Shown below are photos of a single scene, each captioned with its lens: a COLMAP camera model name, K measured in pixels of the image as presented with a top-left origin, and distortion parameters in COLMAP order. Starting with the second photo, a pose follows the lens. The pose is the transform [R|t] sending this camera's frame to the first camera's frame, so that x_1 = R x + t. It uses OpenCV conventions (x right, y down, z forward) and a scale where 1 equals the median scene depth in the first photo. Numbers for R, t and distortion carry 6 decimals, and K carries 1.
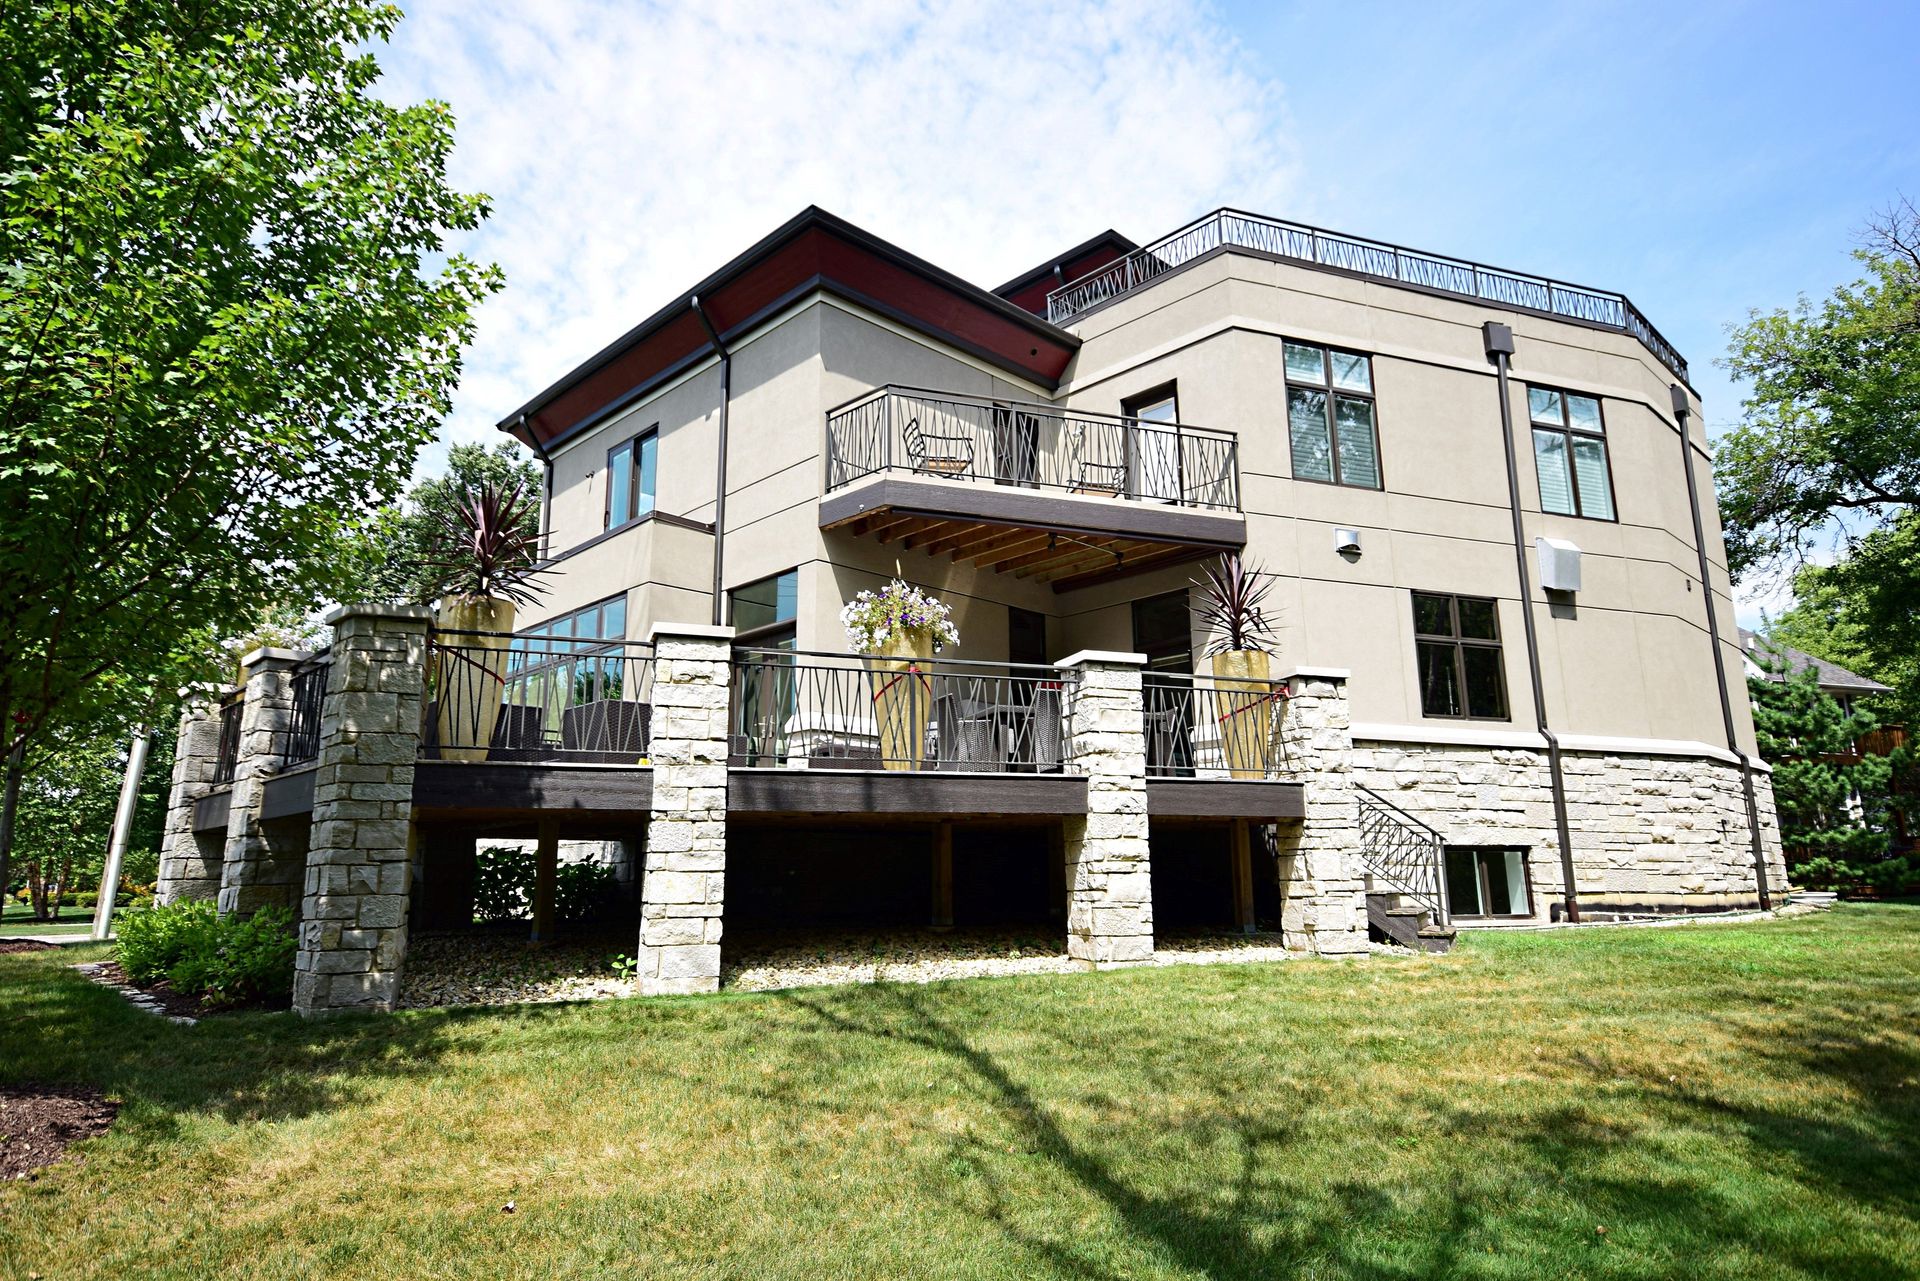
lens RADIAL K [[1129.2, 0, 960.0], [0, 1129.2, 640.5], [0, 0, 1]] dist [0.023888, 0.000376]
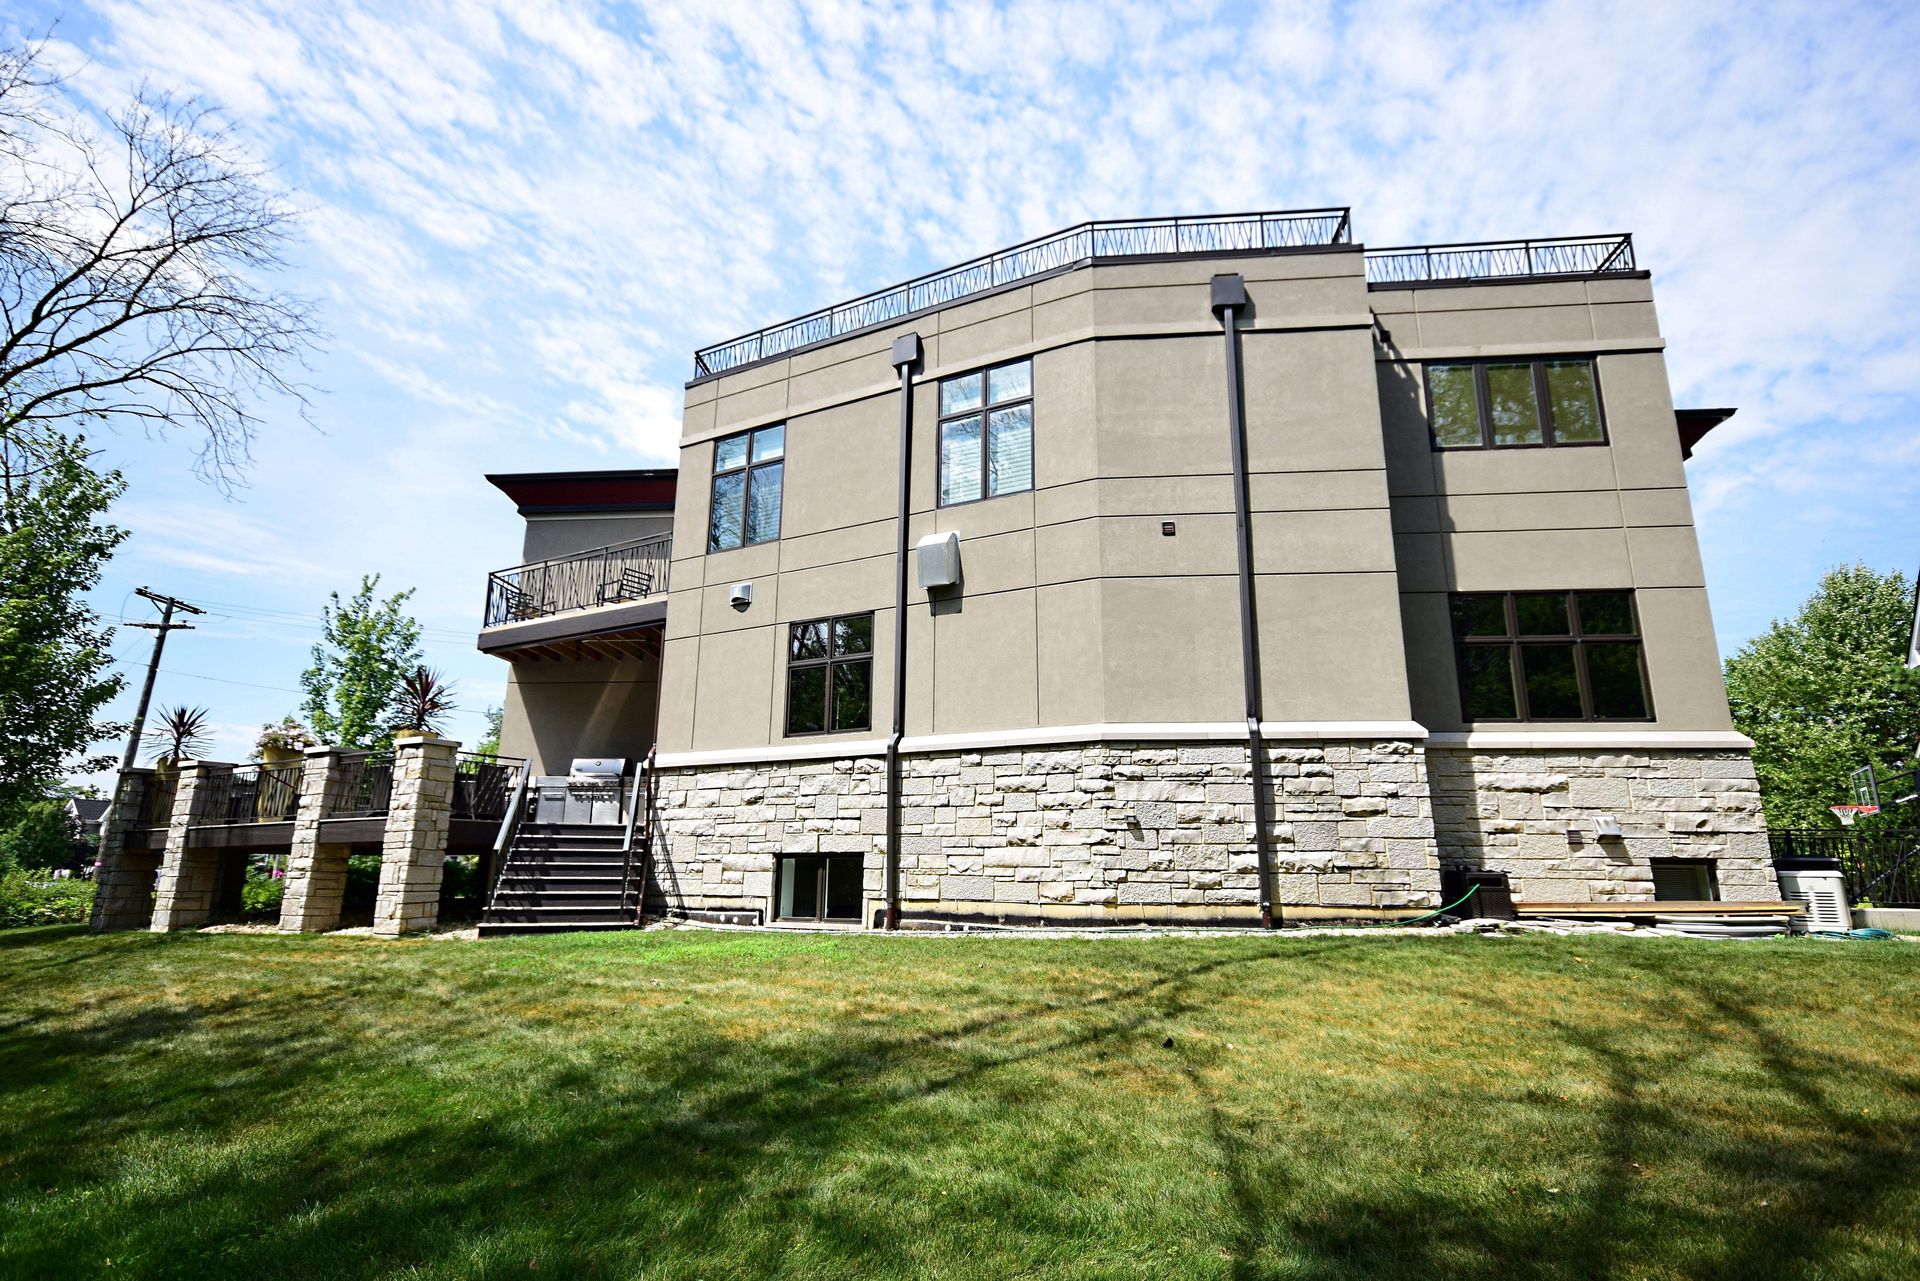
lens RADIAL K [[992.8, 0, 960.0], [0, 992.8, 640.5], [0, 0, 1]] dist [-0.000199, 0.000385]
pose [[0.651913, -0.165854, -0.739934, 1.217075], [0.149511, 0.984746, -0.089002, 0.083436], [0.743408, -0.052607, 0.666766, 0.467053]]
